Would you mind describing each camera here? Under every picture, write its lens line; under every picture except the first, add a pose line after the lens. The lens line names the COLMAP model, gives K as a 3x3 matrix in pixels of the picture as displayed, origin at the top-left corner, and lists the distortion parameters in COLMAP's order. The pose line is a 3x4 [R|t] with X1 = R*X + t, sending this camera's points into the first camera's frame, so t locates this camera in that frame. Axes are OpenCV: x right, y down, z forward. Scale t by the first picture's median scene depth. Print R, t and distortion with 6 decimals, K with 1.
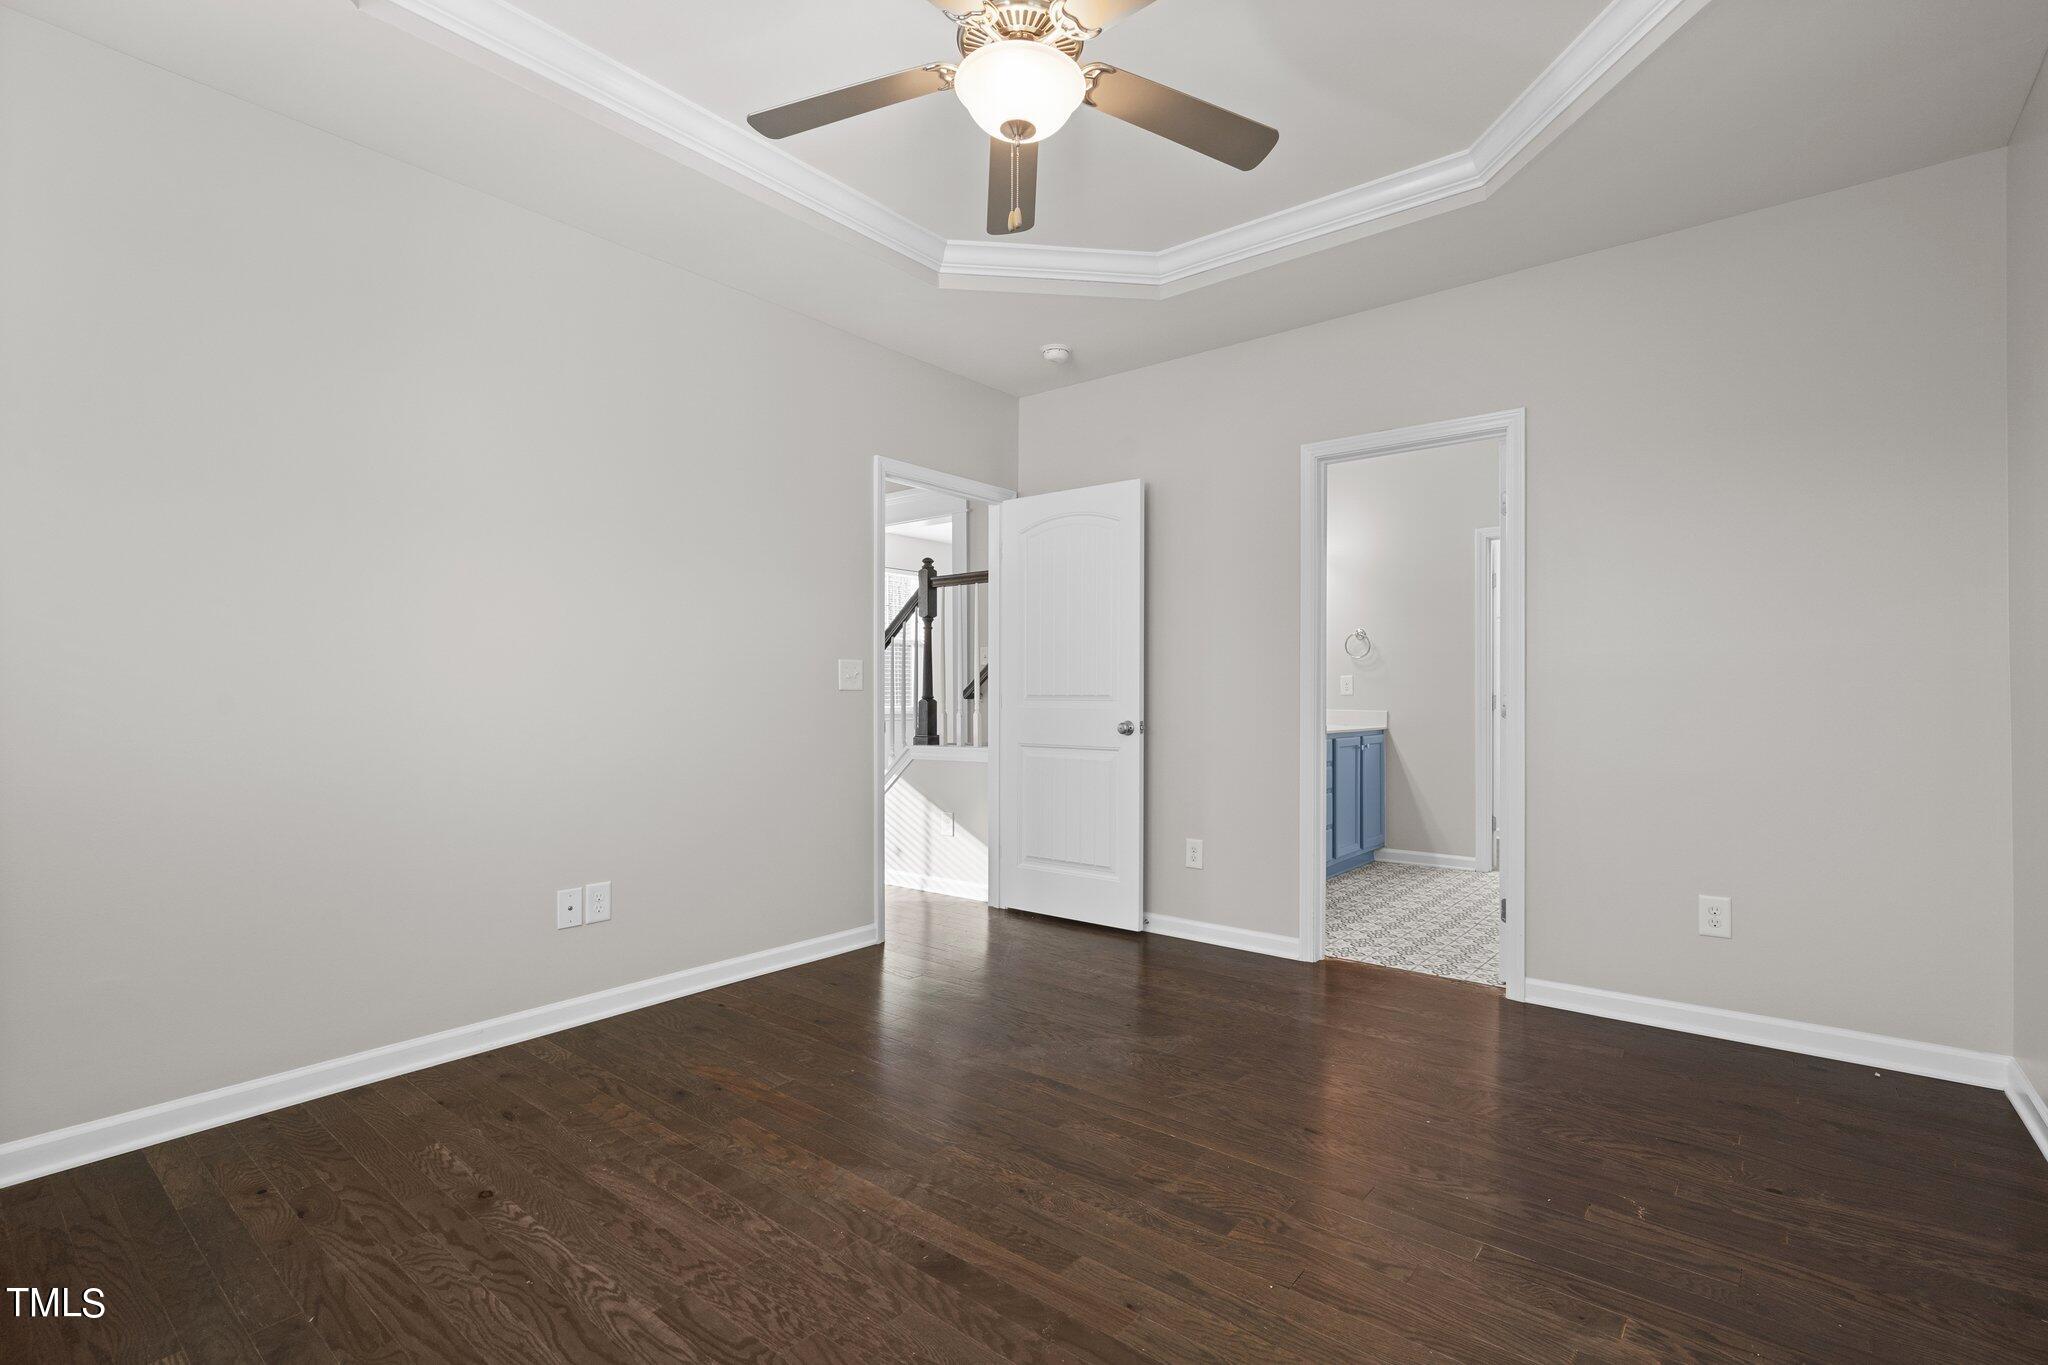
lens RADIAL K [[934.4, 0, 1034.1], [0, 934.4, 693.8], [0, 0, 1]] dist [-0.004743, 0.002484]
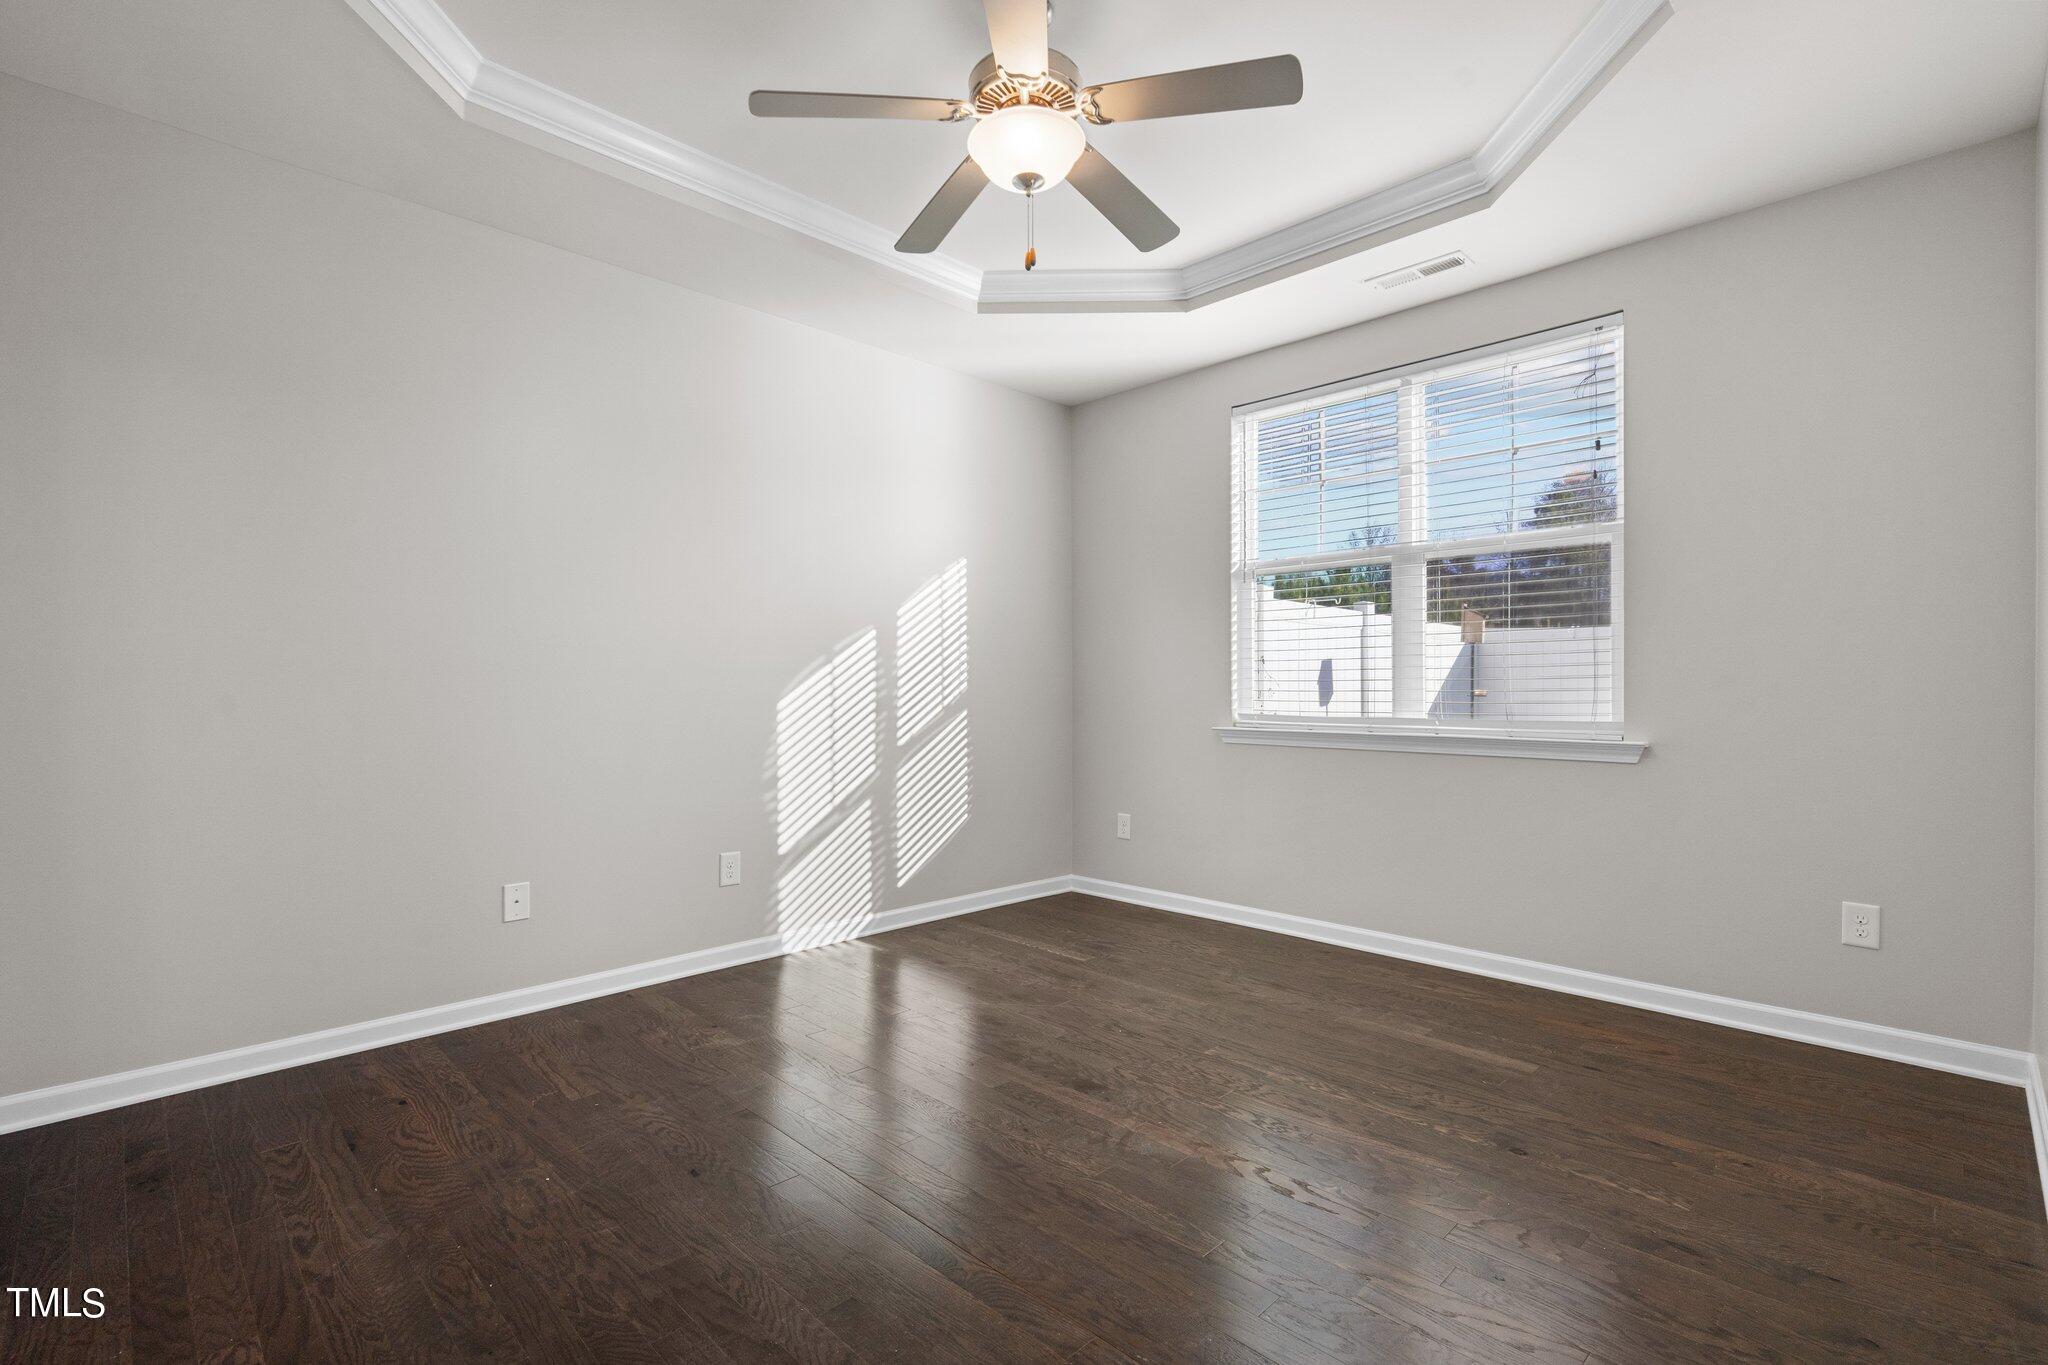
lens RADIAL K [[934.4, 0, 1021.0], [0, 934.4, 681.4], [0, 0, 1]] dist [-0.004743, 0.002484]
pose [[-0.993091, 0.000636, 0.117349, -0.154109], [-0.000115, 0.999980, -0.006397, -0.002859], [-0.117351, -0.006366, -0.993070, 2.331767]]
